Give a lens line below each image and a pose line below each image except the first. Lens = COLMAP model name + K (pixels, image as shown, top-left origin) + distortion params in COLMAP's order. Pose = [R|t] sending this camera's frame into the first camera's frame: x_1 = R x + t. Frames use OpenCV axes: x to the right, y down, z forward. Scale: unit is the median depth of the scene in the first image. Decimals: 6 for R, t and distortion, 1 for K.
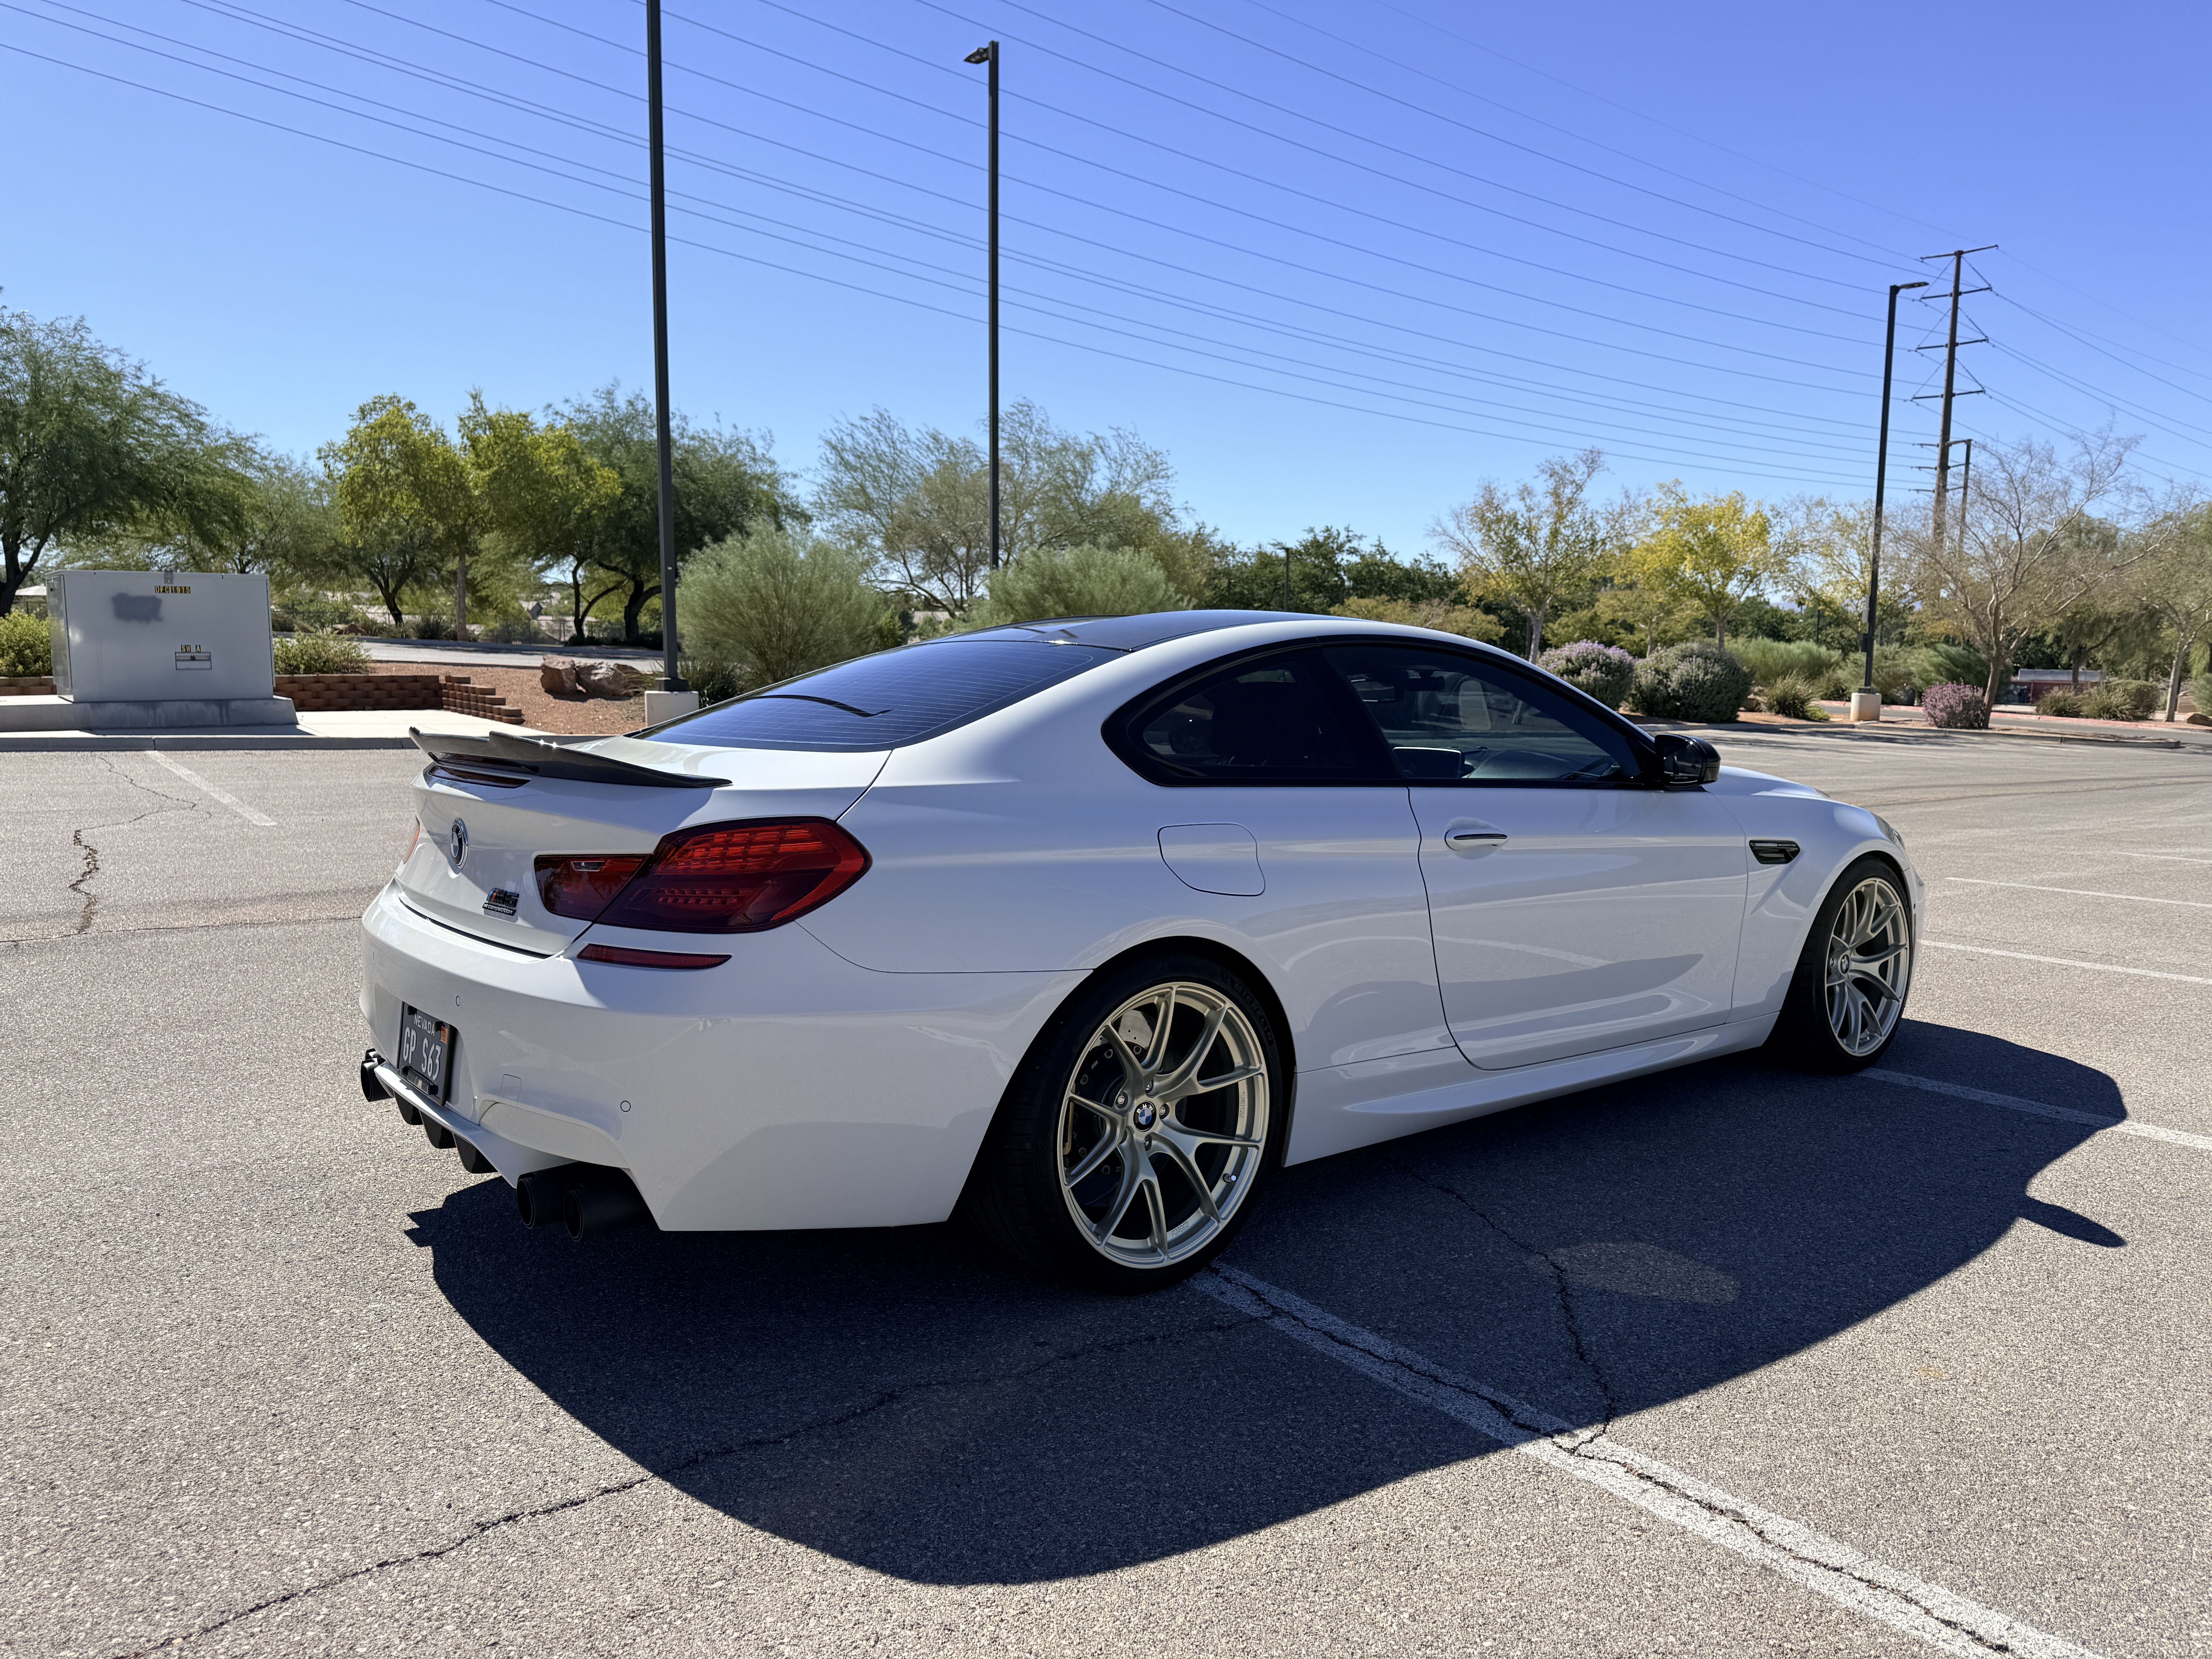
lens RADIAL K [[1534.4, 0, 1106.9], [0, 1534.4, 839.9], [0, 0, 1]] dist [0.085014, -0.141008]
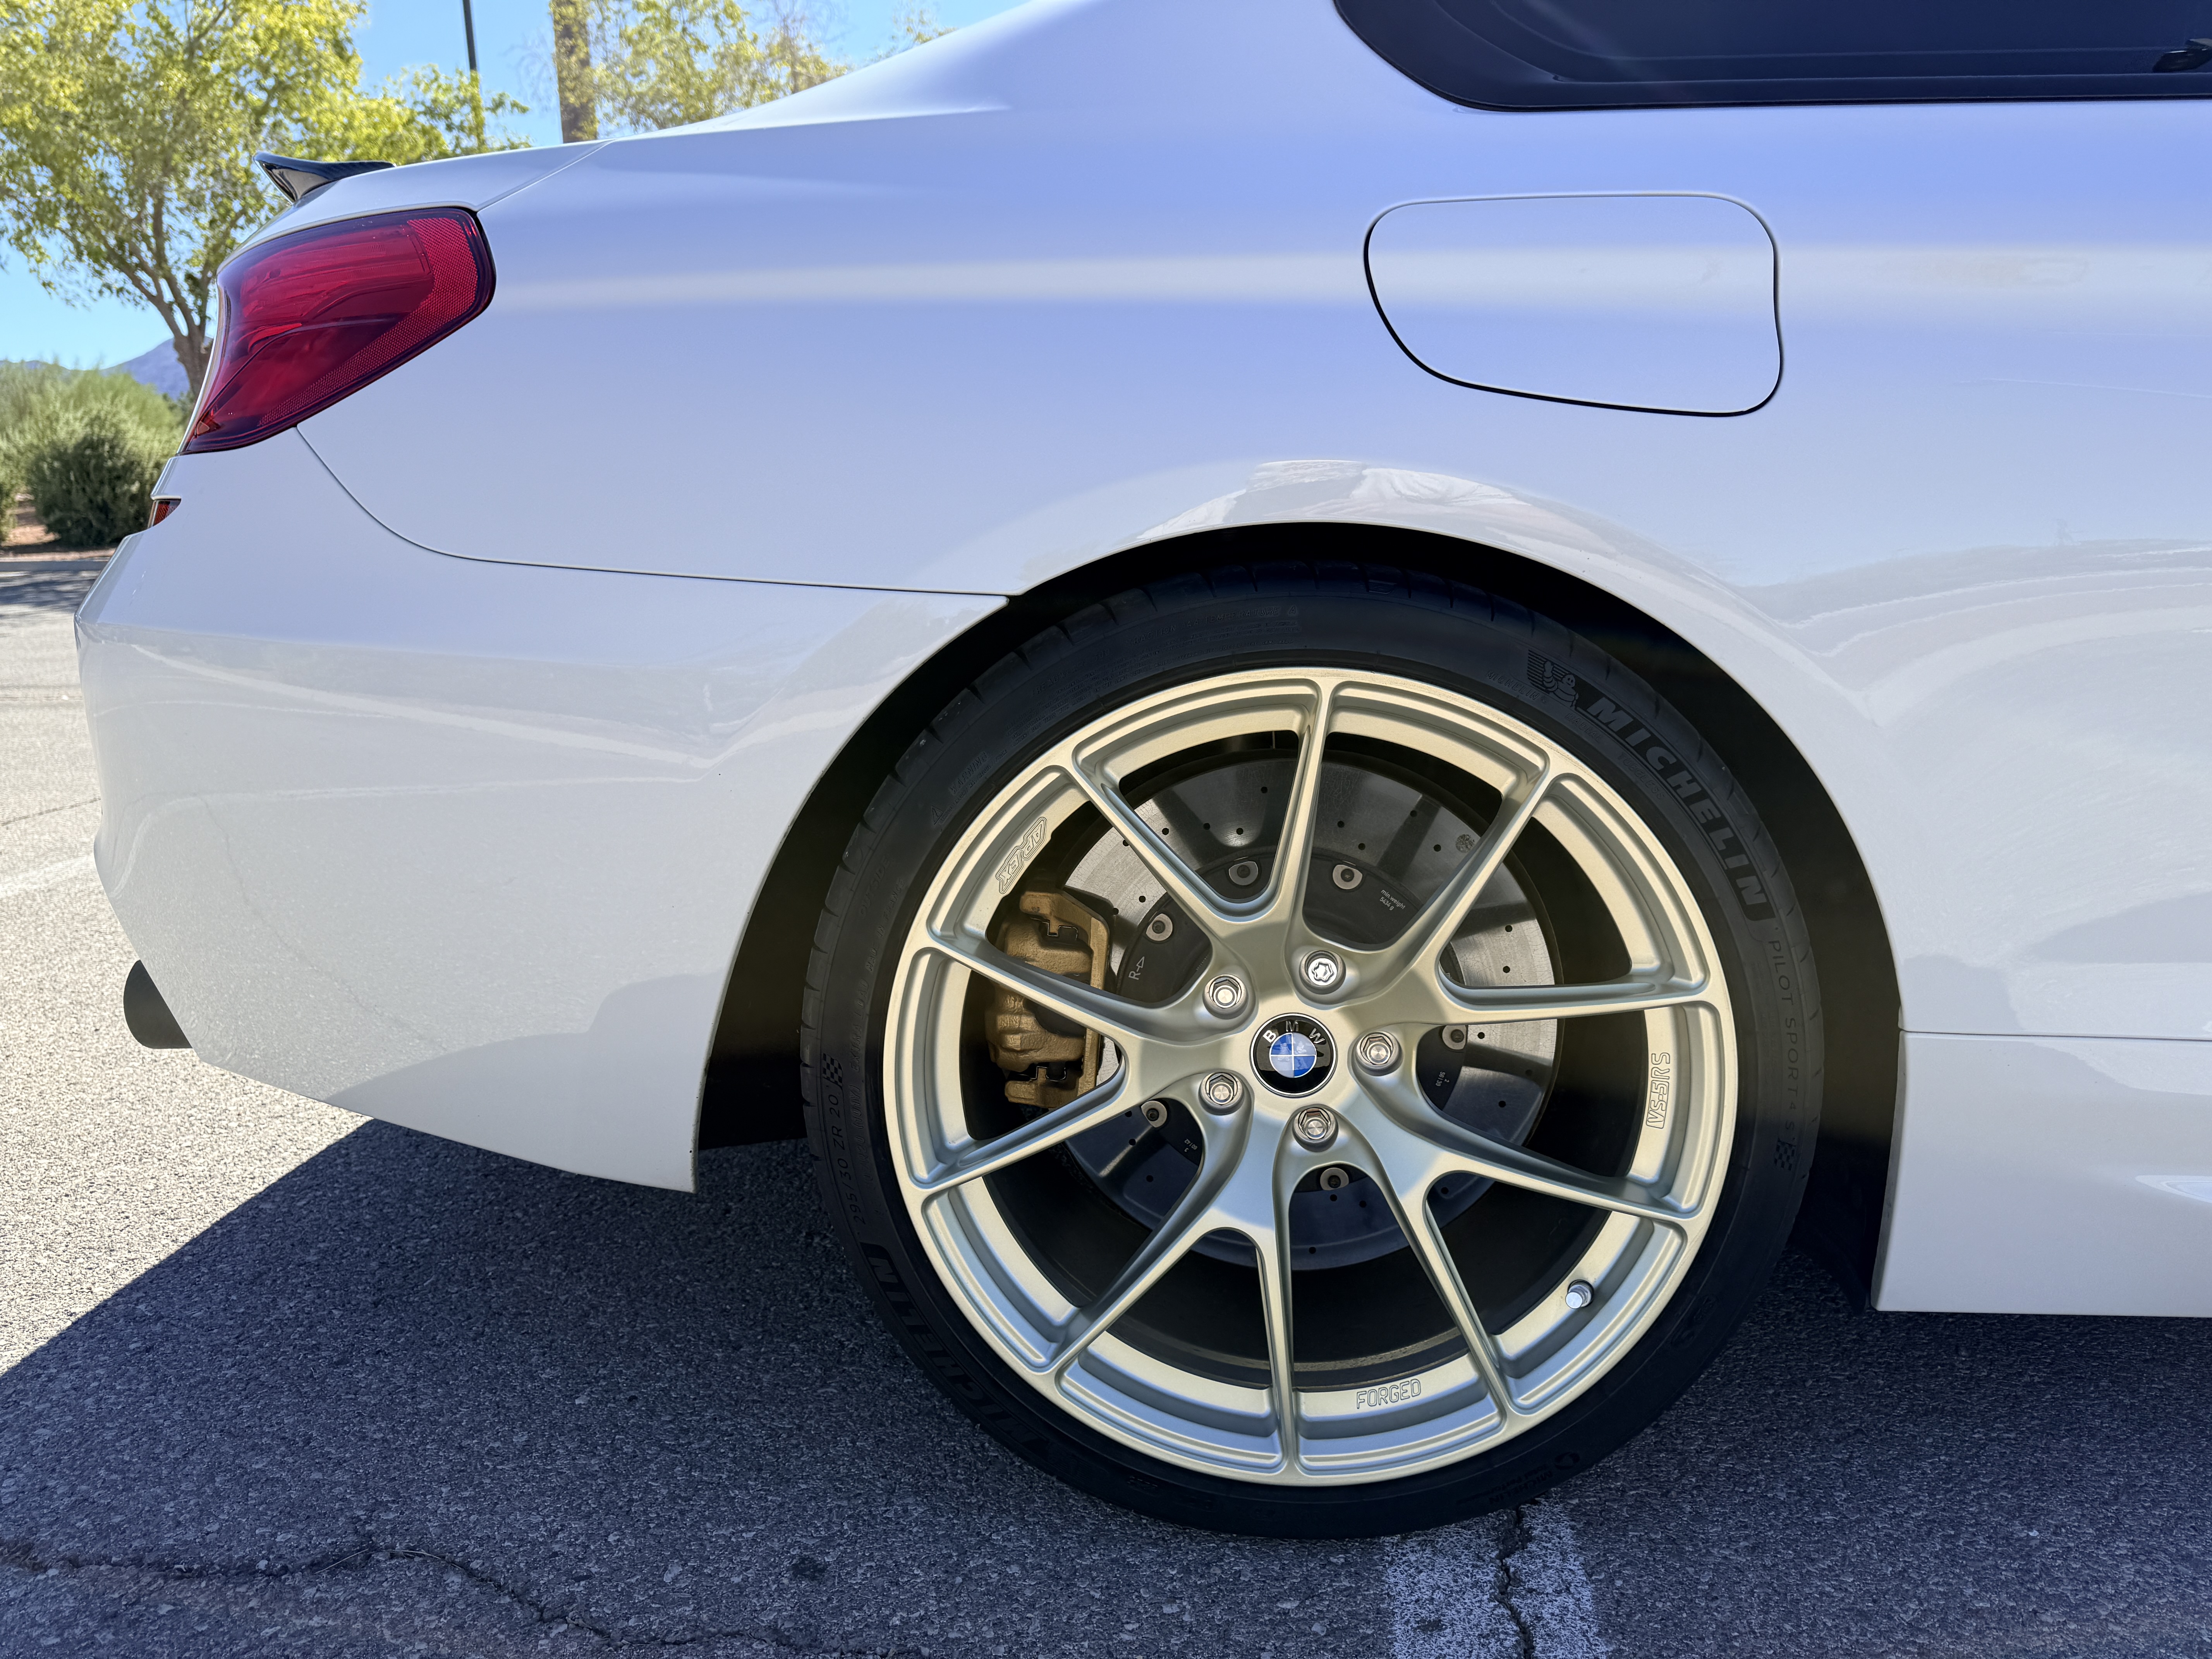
lens RADIAL K [[1558.9, 0, 1111.2], [0, 1558.9, 833.1], [0, 0, 1]] dist [0.027031, -0.046678]
pose [[0.722532, 0.104982, -0.683320, 0.226049], [-0.046681, 0.993556, 0.103285, 0.090457], [0.689759, -0.042729, 0.722777, 0.689809]]
